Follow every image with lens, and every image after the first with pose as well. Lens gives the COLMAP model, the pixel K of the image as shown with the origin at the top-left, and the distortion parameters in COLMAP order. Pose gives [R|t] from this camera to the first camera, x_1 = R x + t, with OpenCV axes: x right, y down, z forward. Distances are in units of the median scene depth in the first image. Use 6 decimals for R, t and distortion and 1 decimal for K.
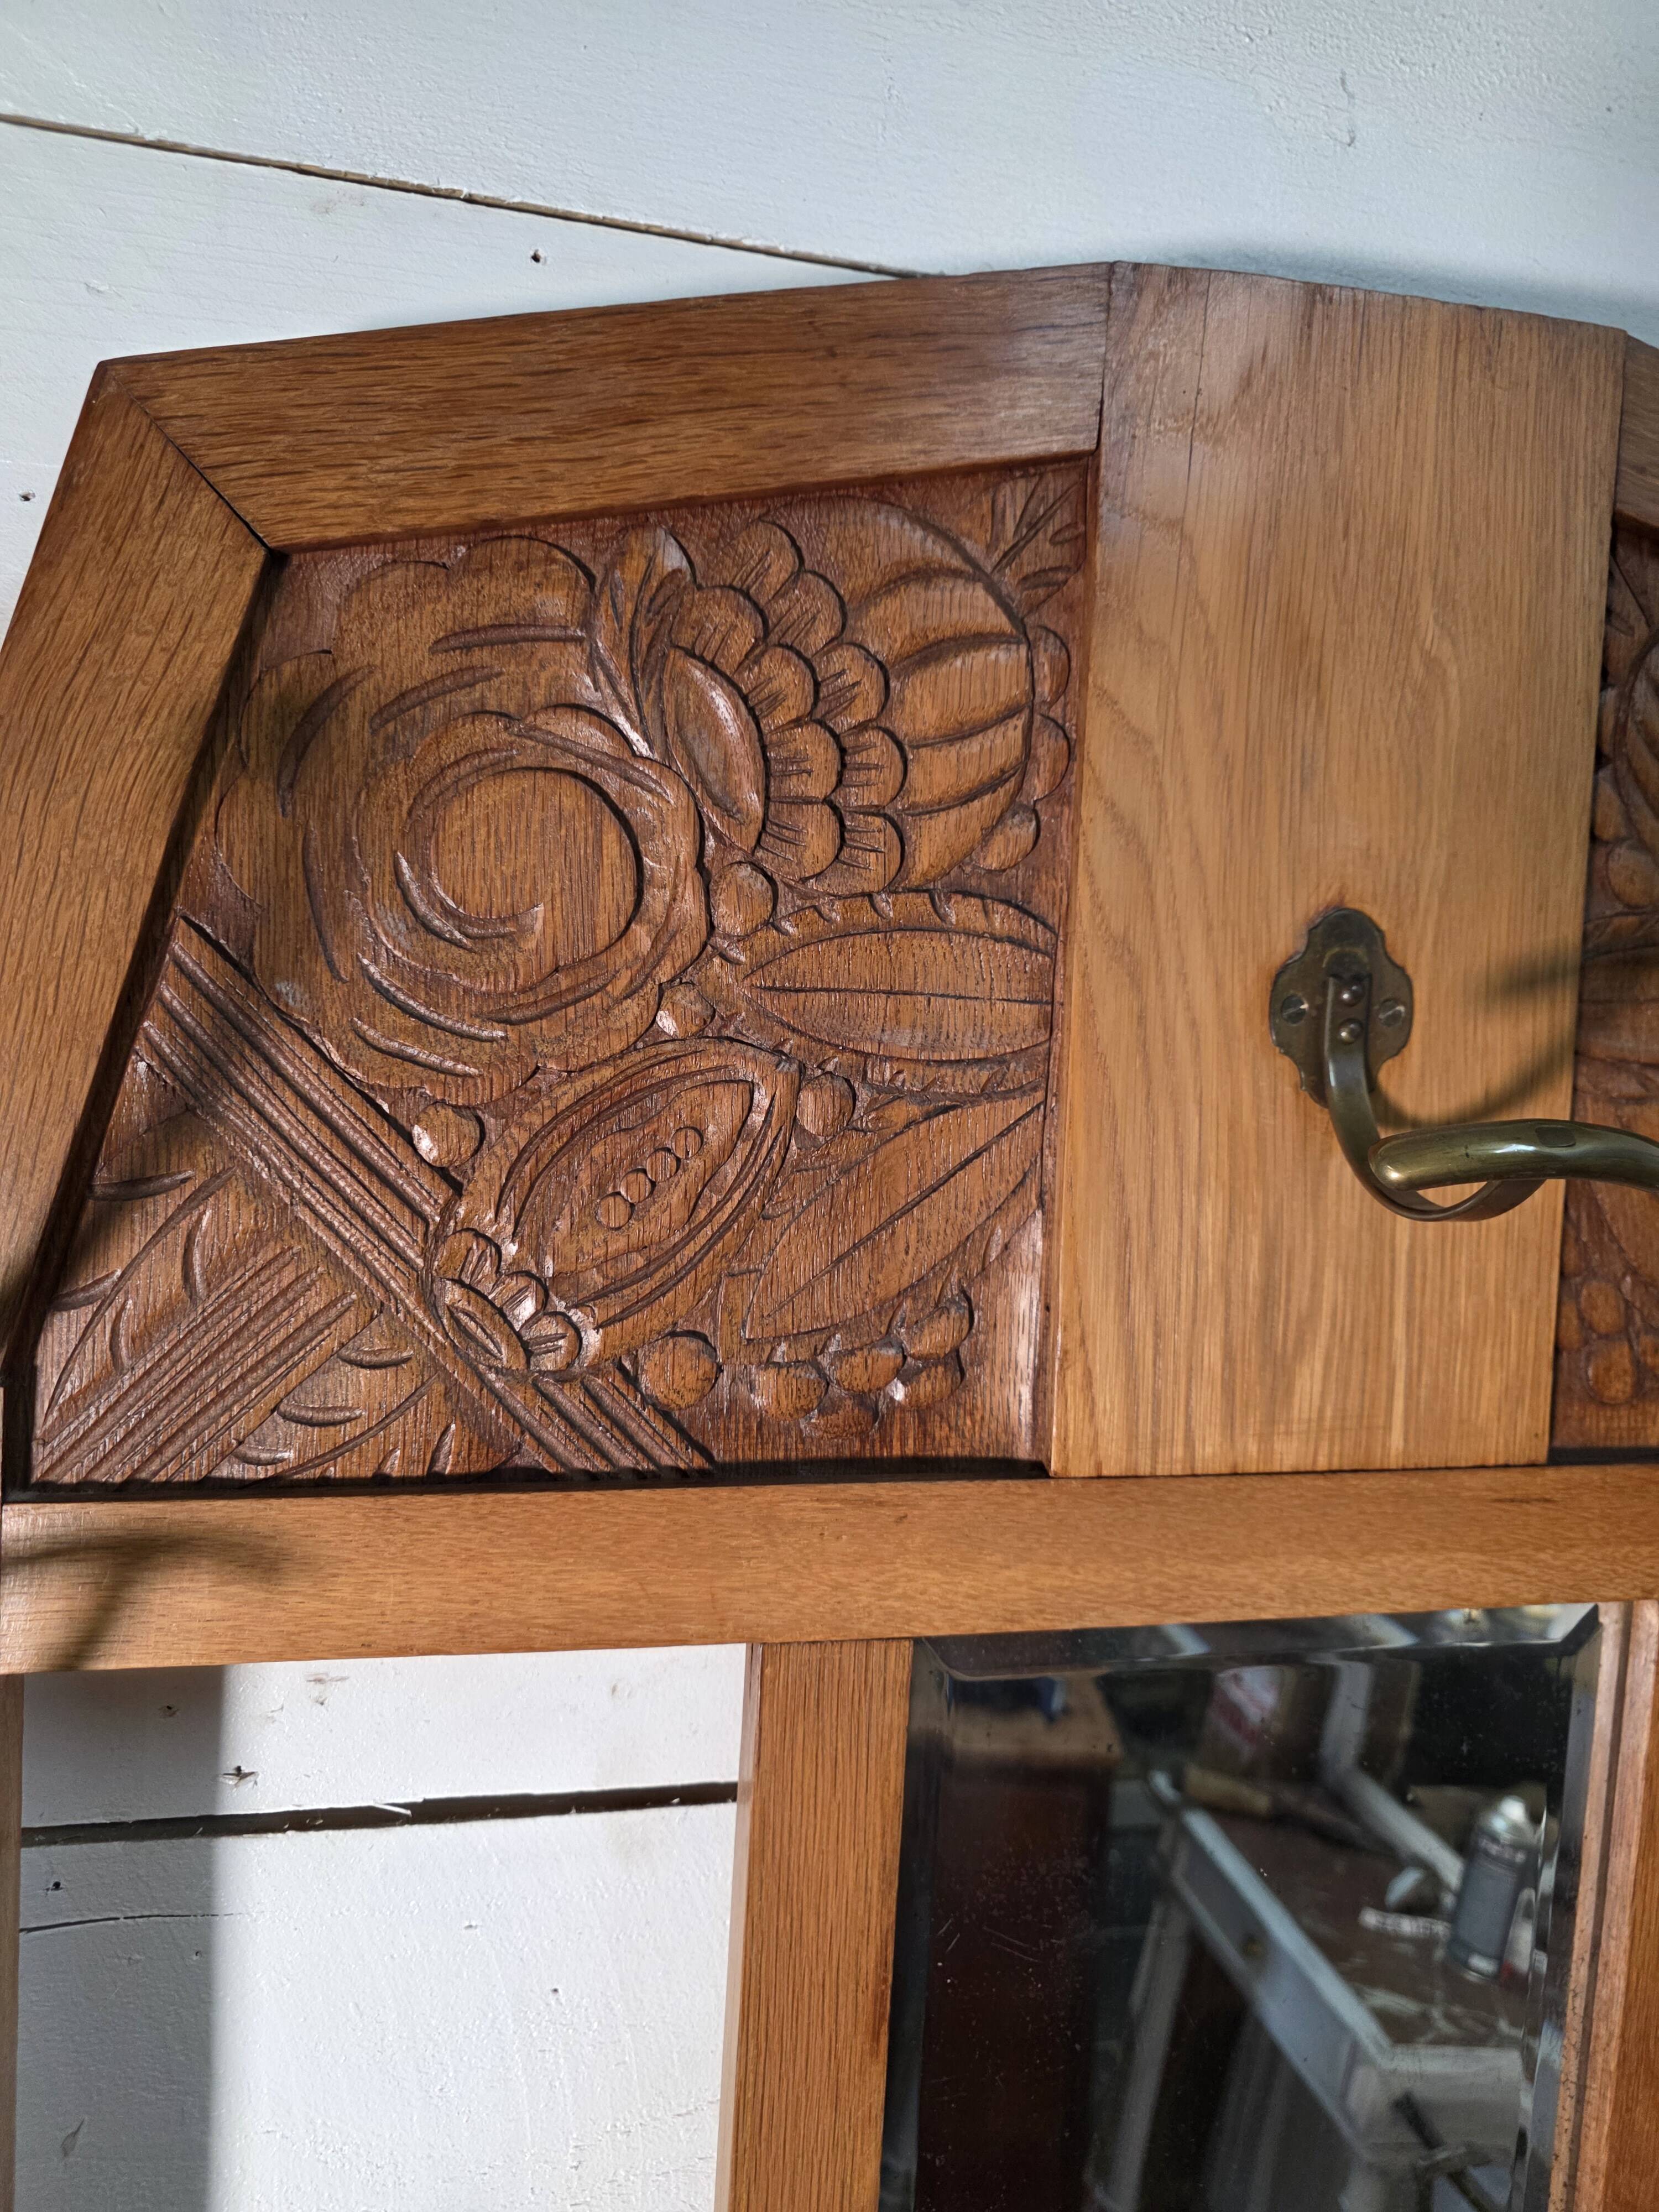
lens RADIAL K [[1498.5, 0, 847.9], [0, 1498.5, 1098.0], [0, 0, 1]] dist [0.035549, -0.027067]
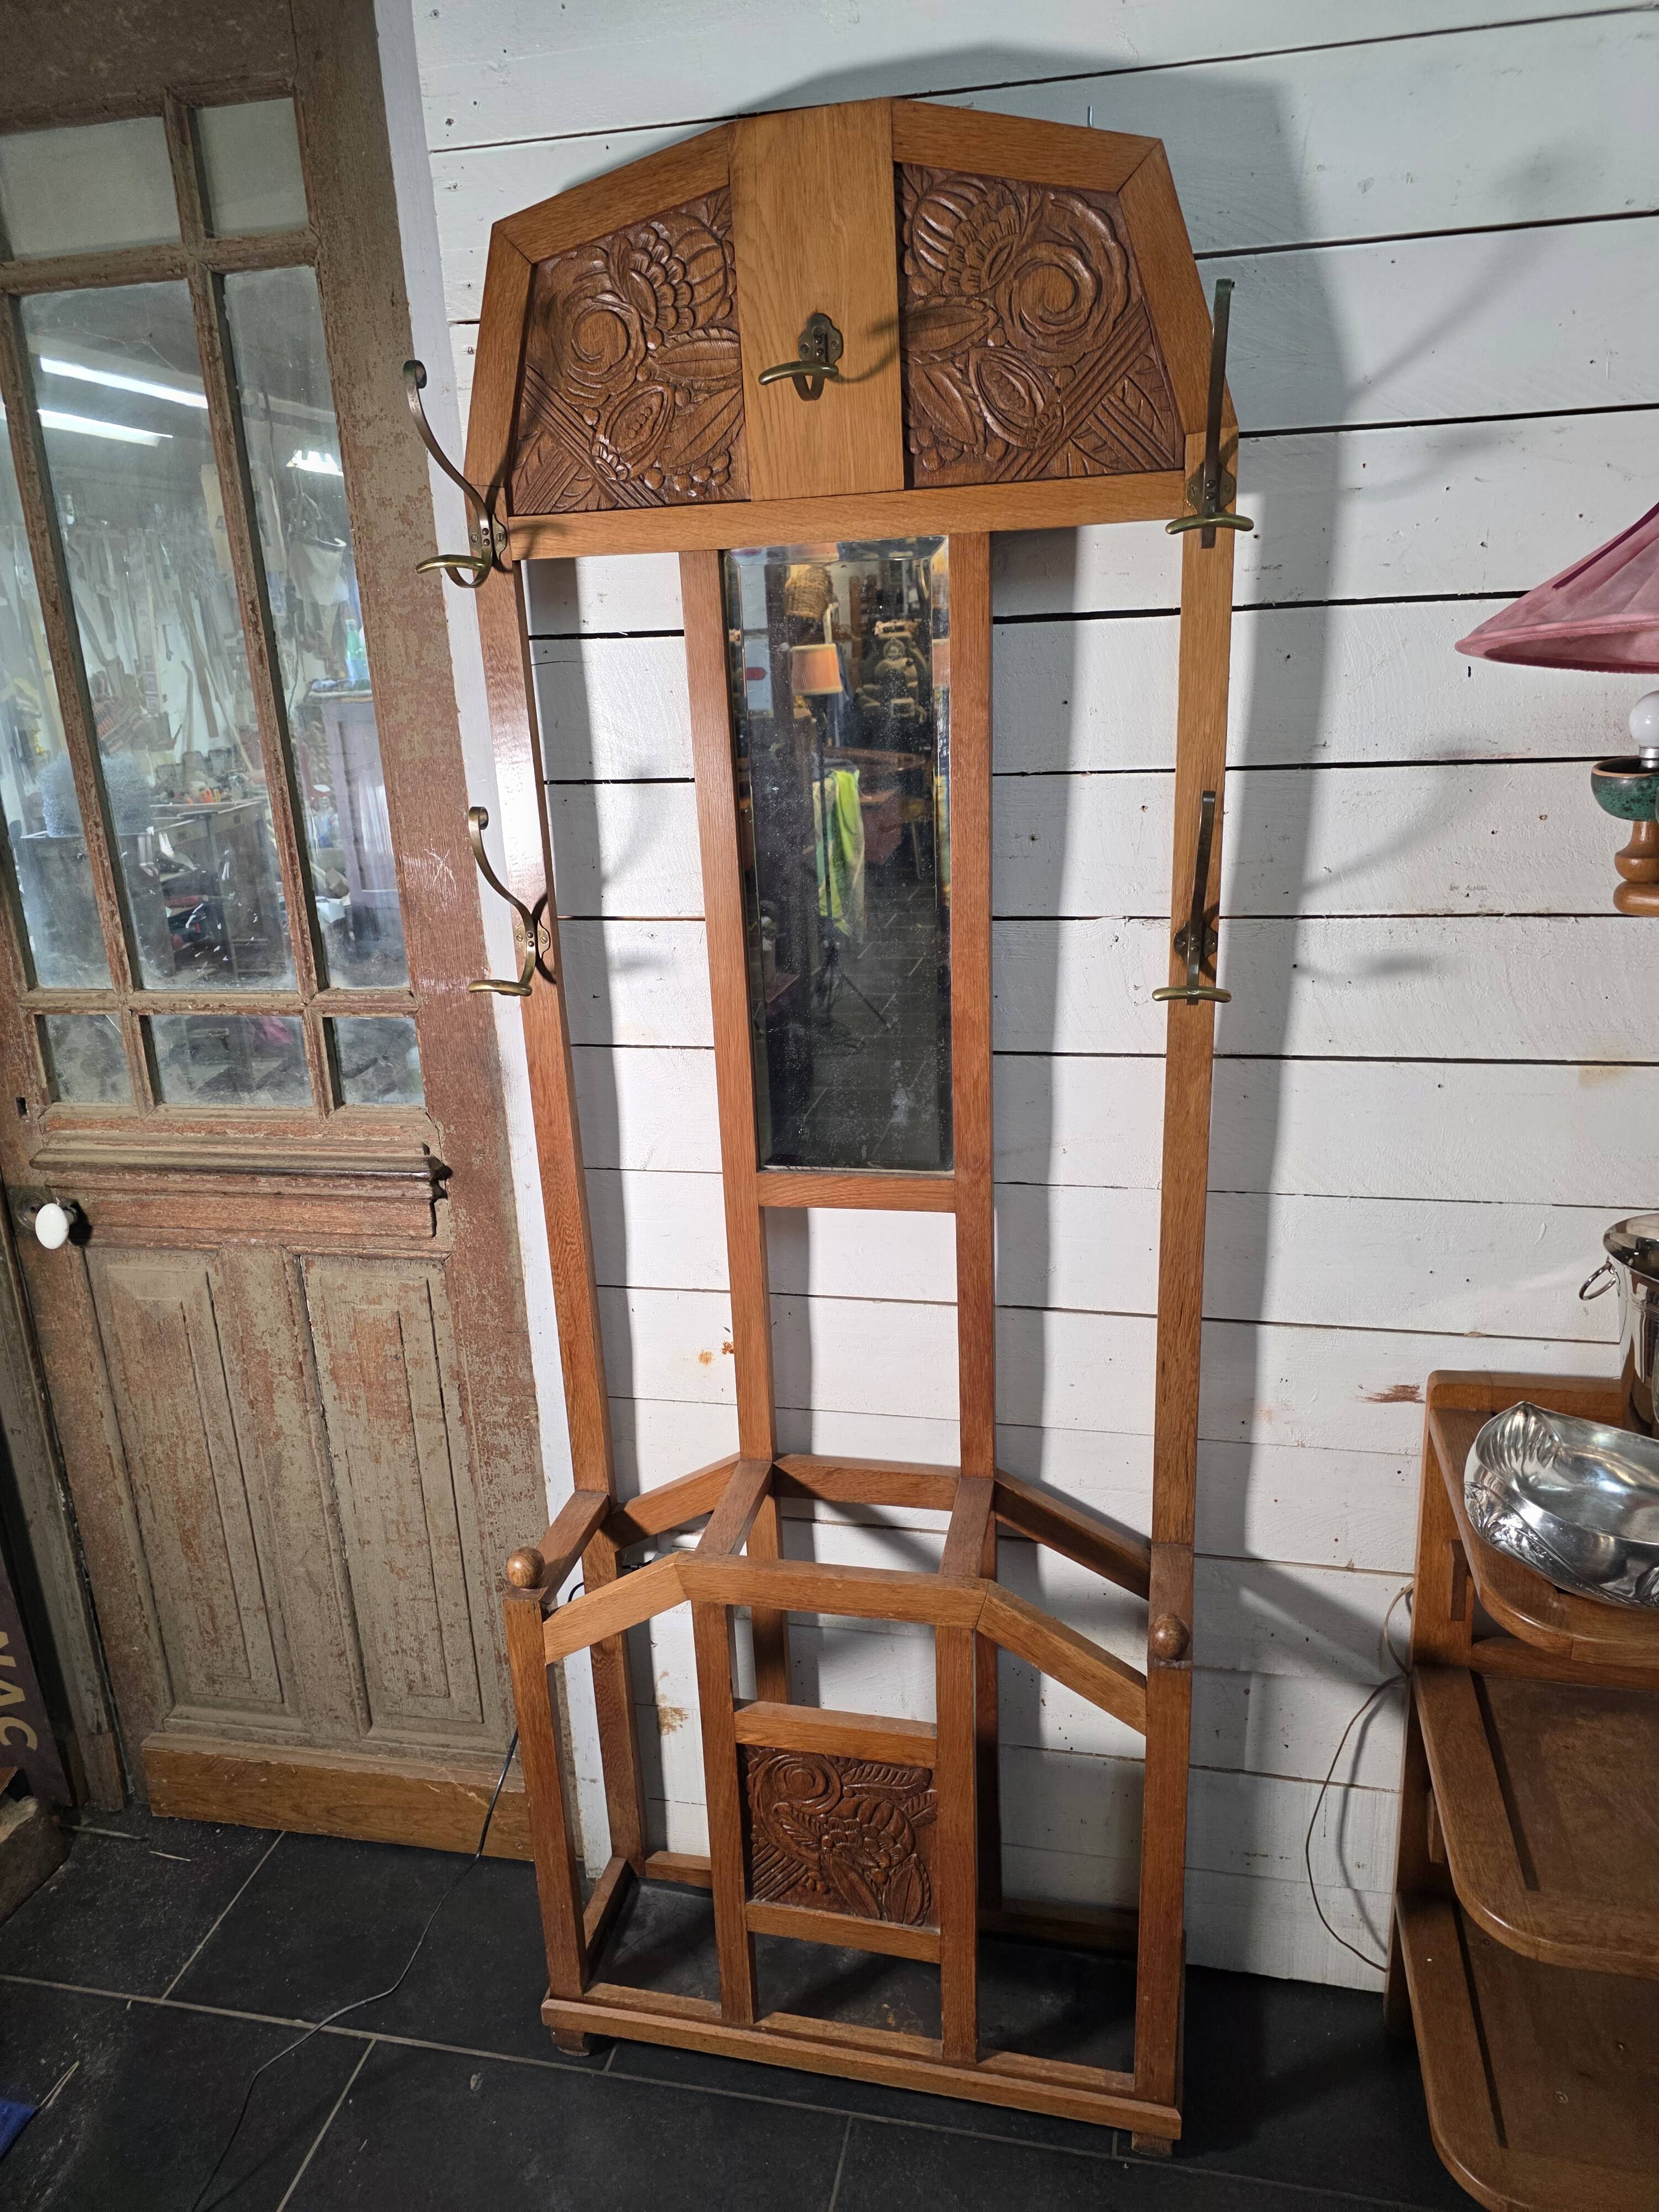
lens RADIAL K [[1498.5, 0, 822.9], [0, 1498.5, 1104.7], [0, 0, 1]] dist [0.035549, -0.027067]
pose [[0.892932, 0.053864, -0.446958, 2.001175], [0.061368, 0.968985, 0.239377, 0.806843], [0.445990, -0.241177, 0.861932, -2.415065]]
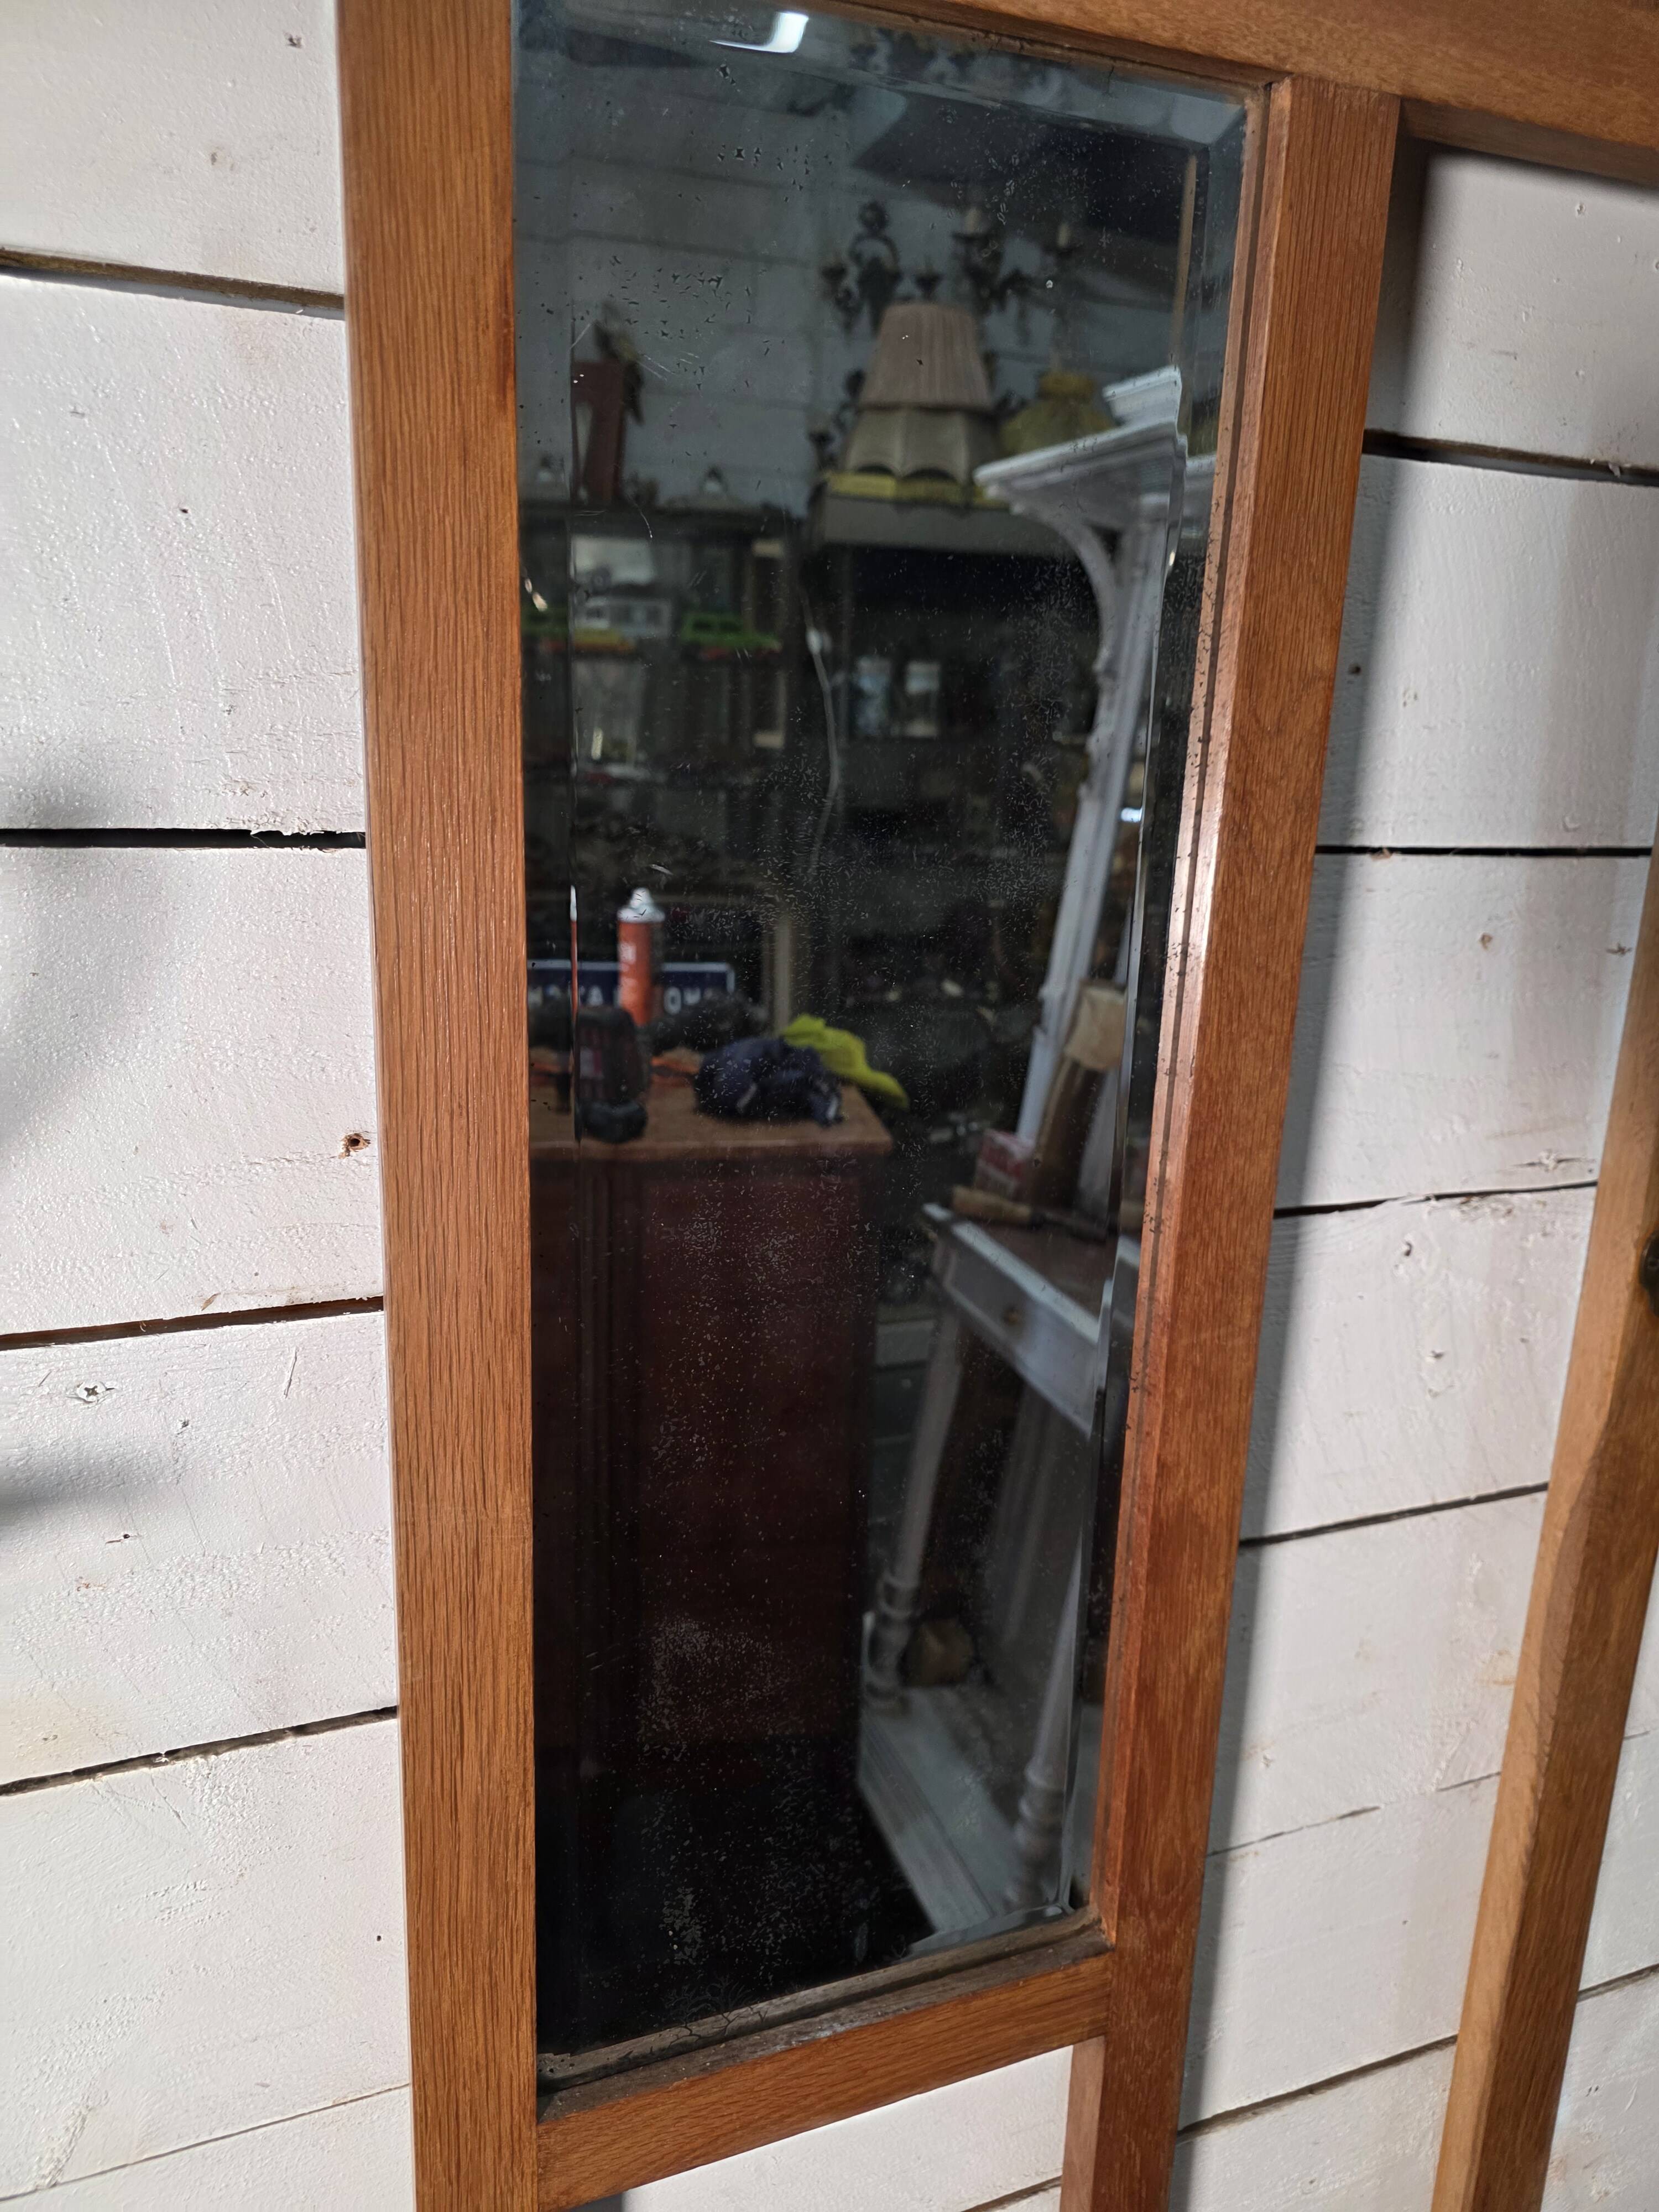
lens RADIAL K [[1498.5, 0, 852.3], [0, 1498.5, 1092.2], [0, 0, 1]] dist [0.035549, -0.027067]
pose [[0.990602, -0.050198, 0.127228, 0.096288], [0.028554, 0.985619, 0.166556, 0.918745], [-0.133759, -0.161357, 0.977789, -0.054612]]
